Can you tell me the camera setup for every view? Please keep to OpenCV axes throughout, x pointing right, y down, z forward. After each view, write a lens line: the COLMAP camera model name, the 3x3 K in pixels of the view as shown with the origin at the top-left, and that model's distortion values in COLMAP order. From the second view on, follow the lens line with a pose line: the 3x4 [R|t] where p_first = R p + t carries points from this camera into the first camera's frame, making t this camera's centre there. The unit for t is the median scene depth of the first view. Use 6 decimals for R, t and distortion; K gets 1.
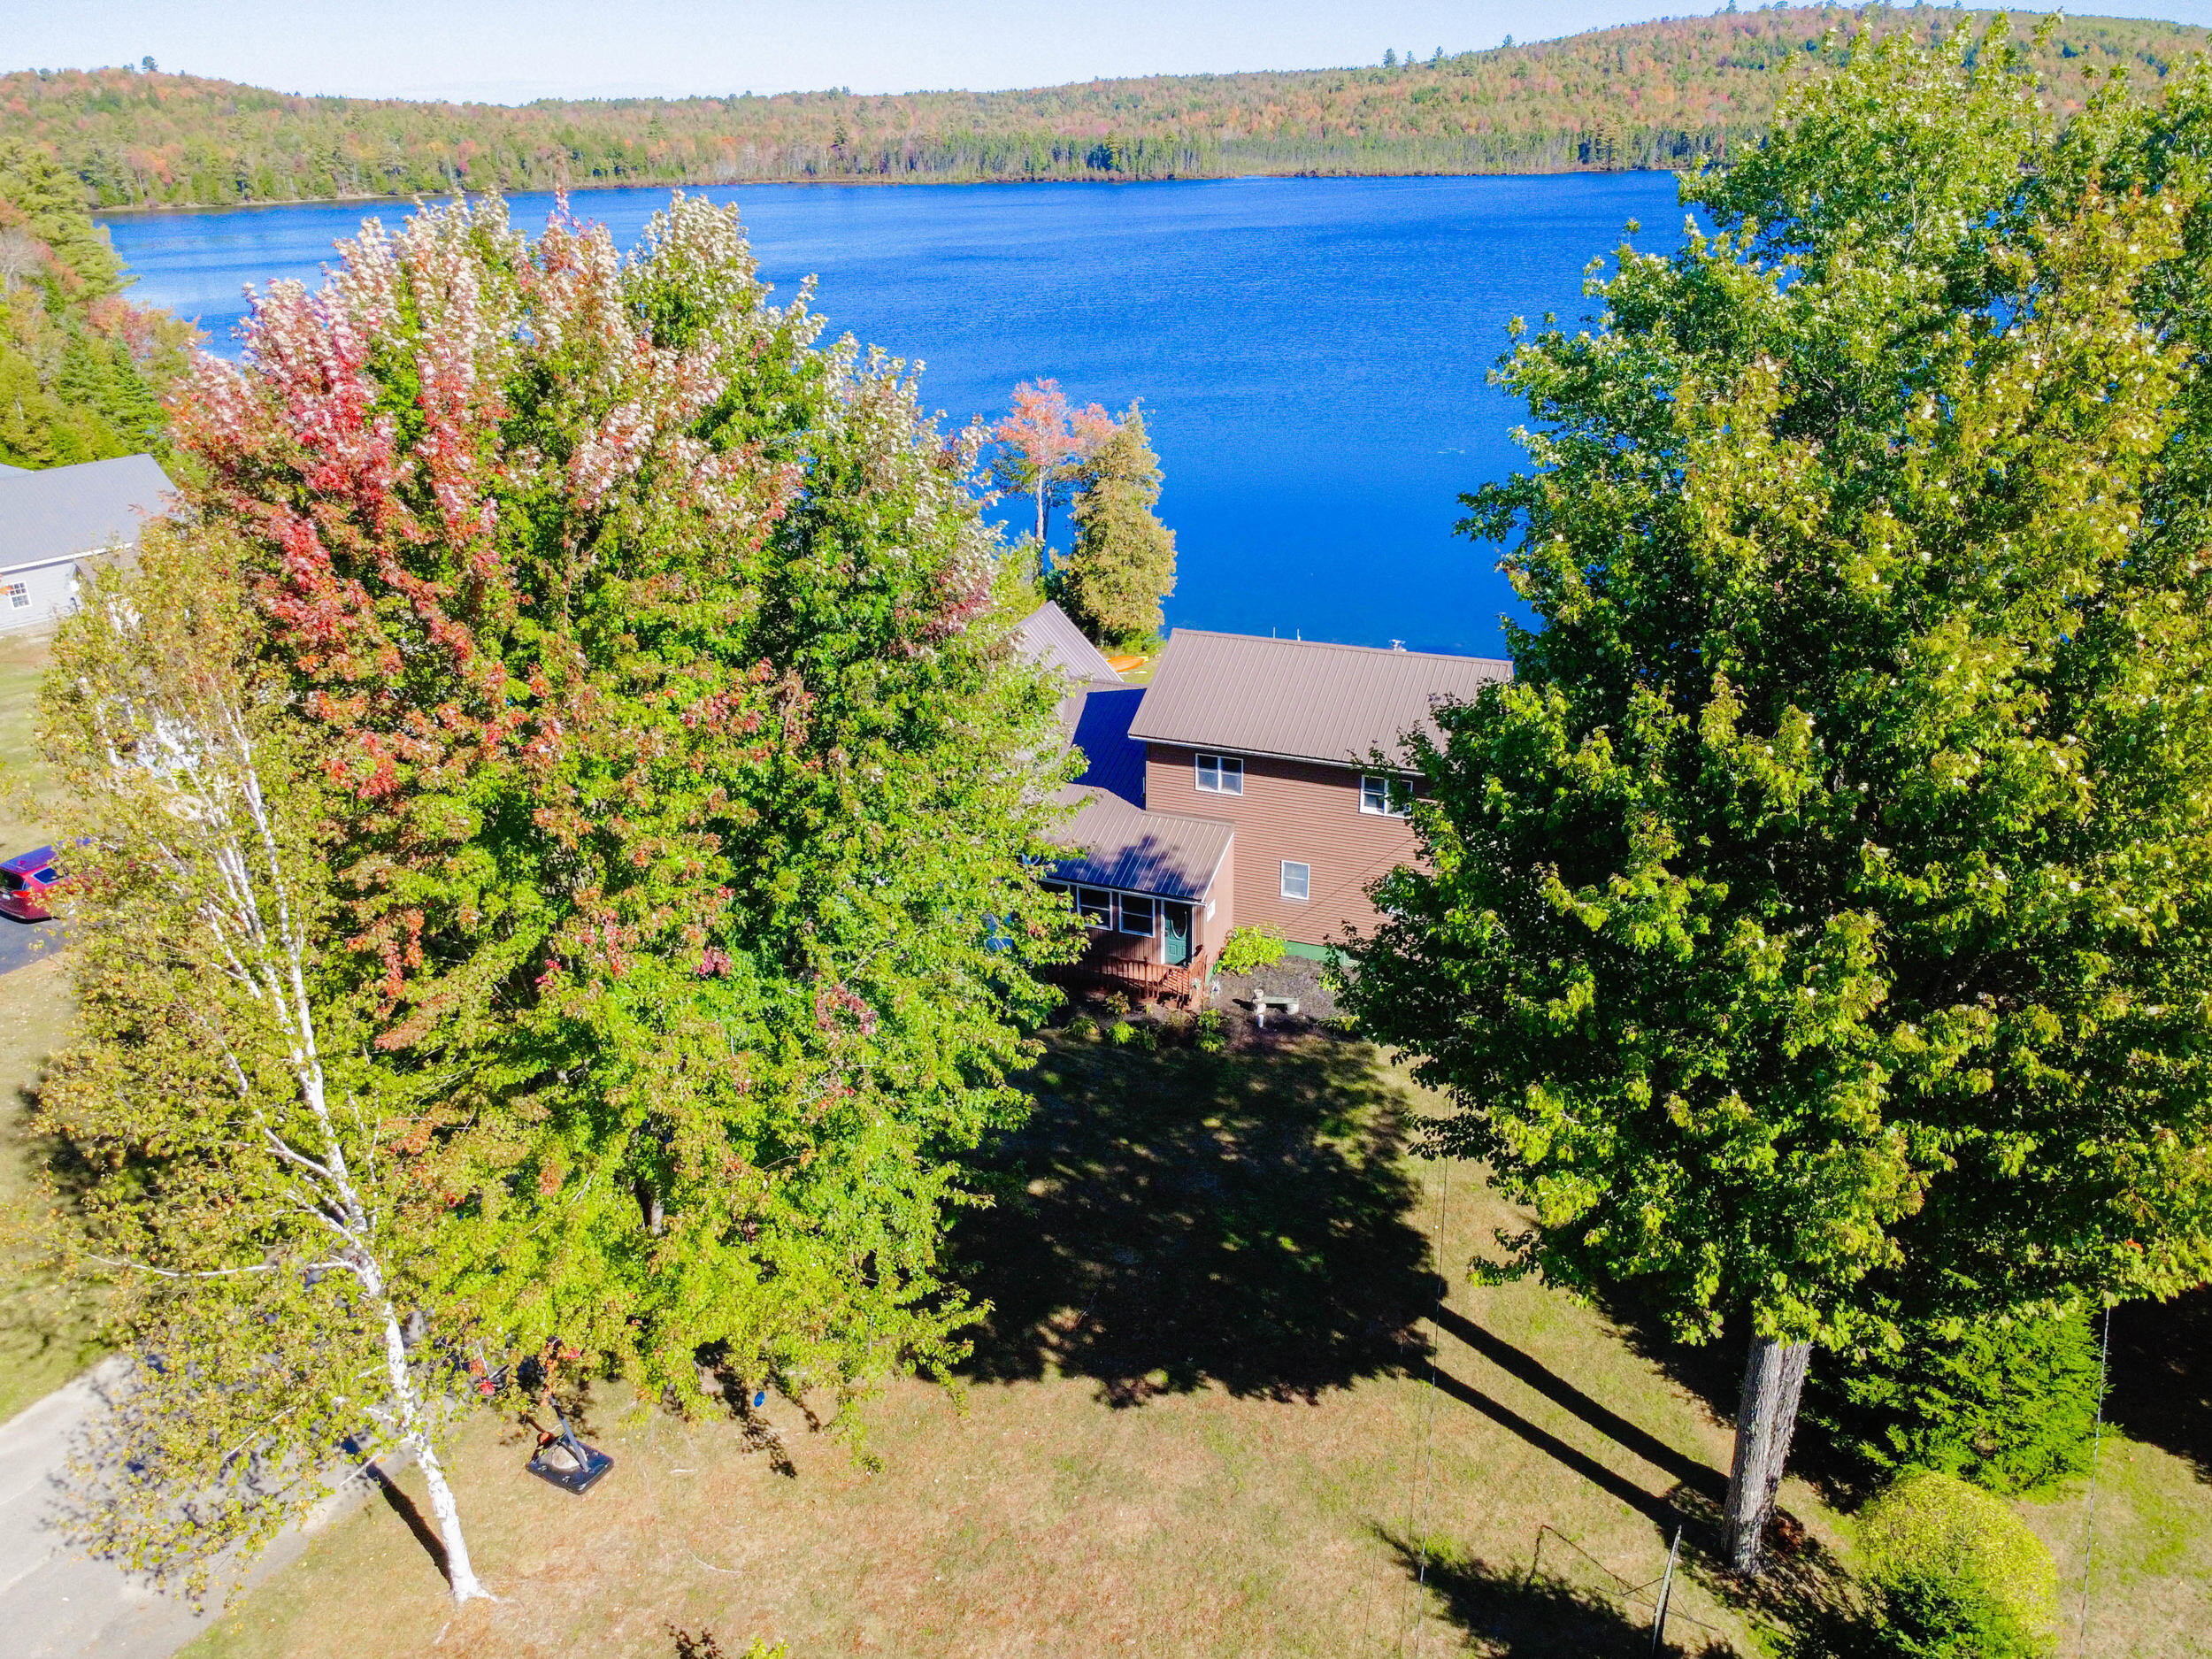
lens RADIAL K [[1585.1, 0, 1105.6], [0, 1585.1, 826.9], [0, 0, 1]] dist [0.002377, -0.005311]
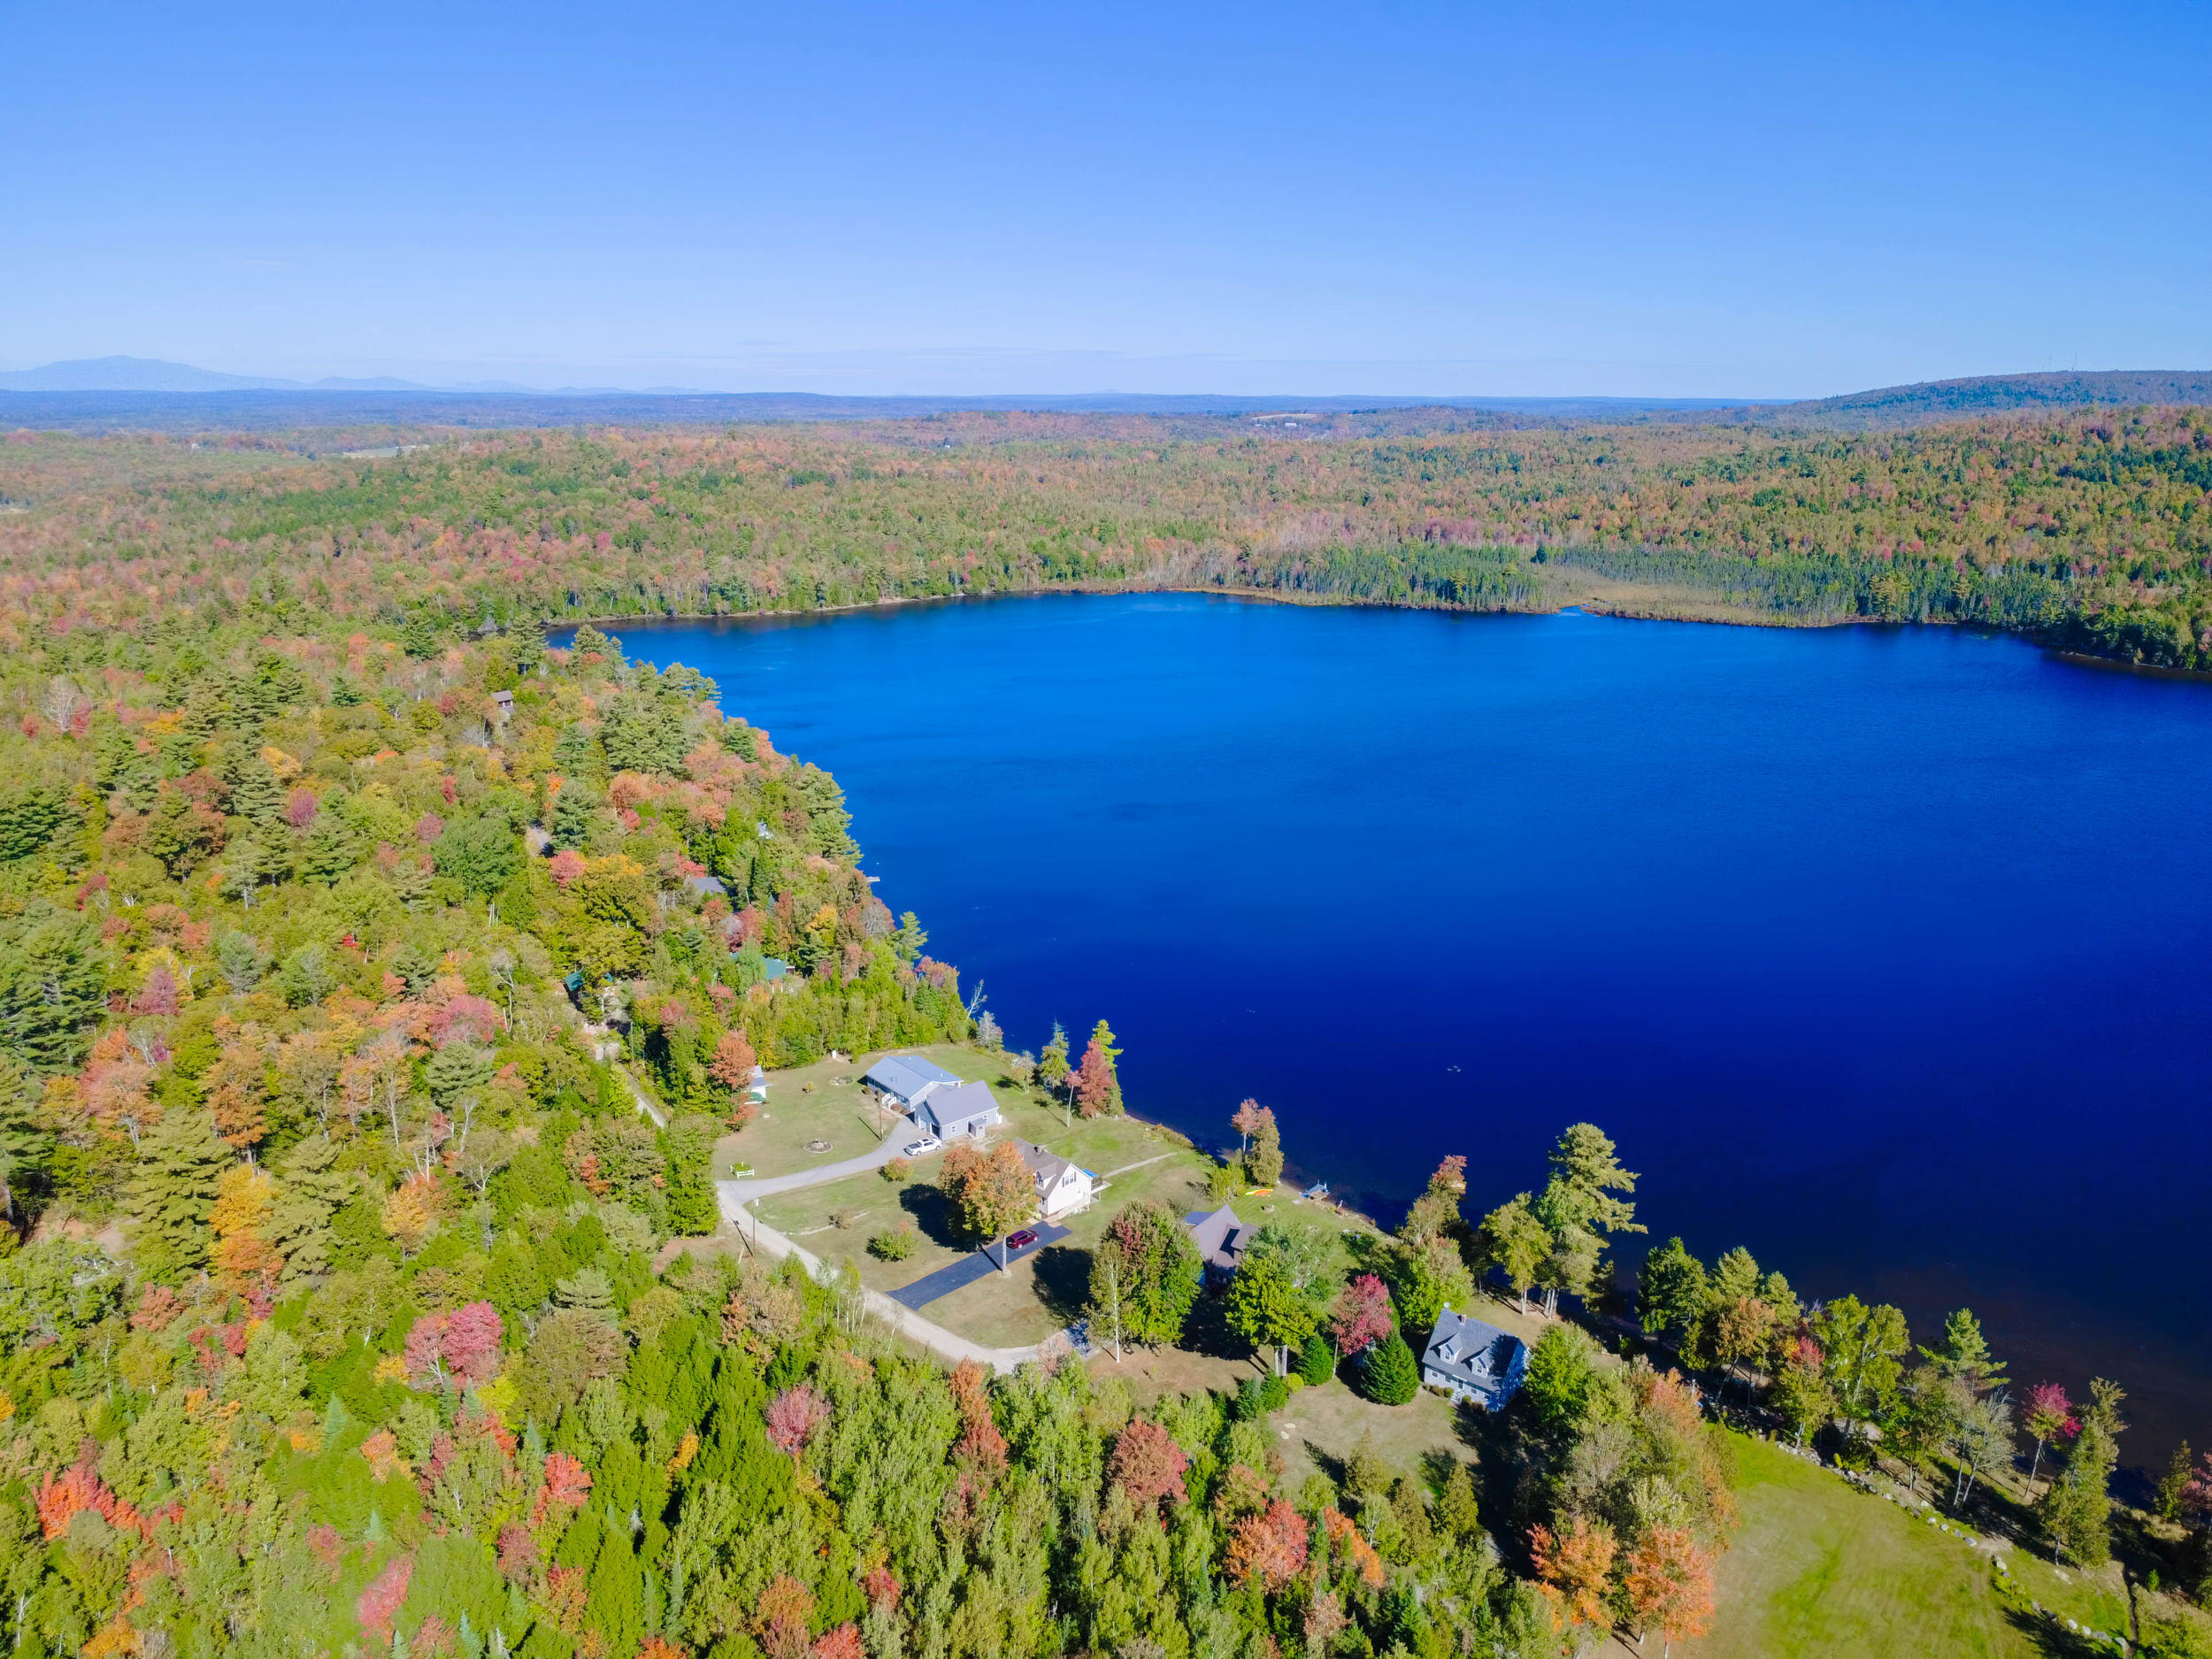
lens RADIAL K [[1585.1, 0, 1101.6], [0, 1585.1, 832.9], [0, 0, 1]] dist [0.002377, -0.005311]
pose [[0.969064, 0.079665, -0.233600, 0.040164], [-0.112611, 0.984931, -0.131260, -0.037328], [0.219623, 0.153505, 0.963432, -0.243562]]
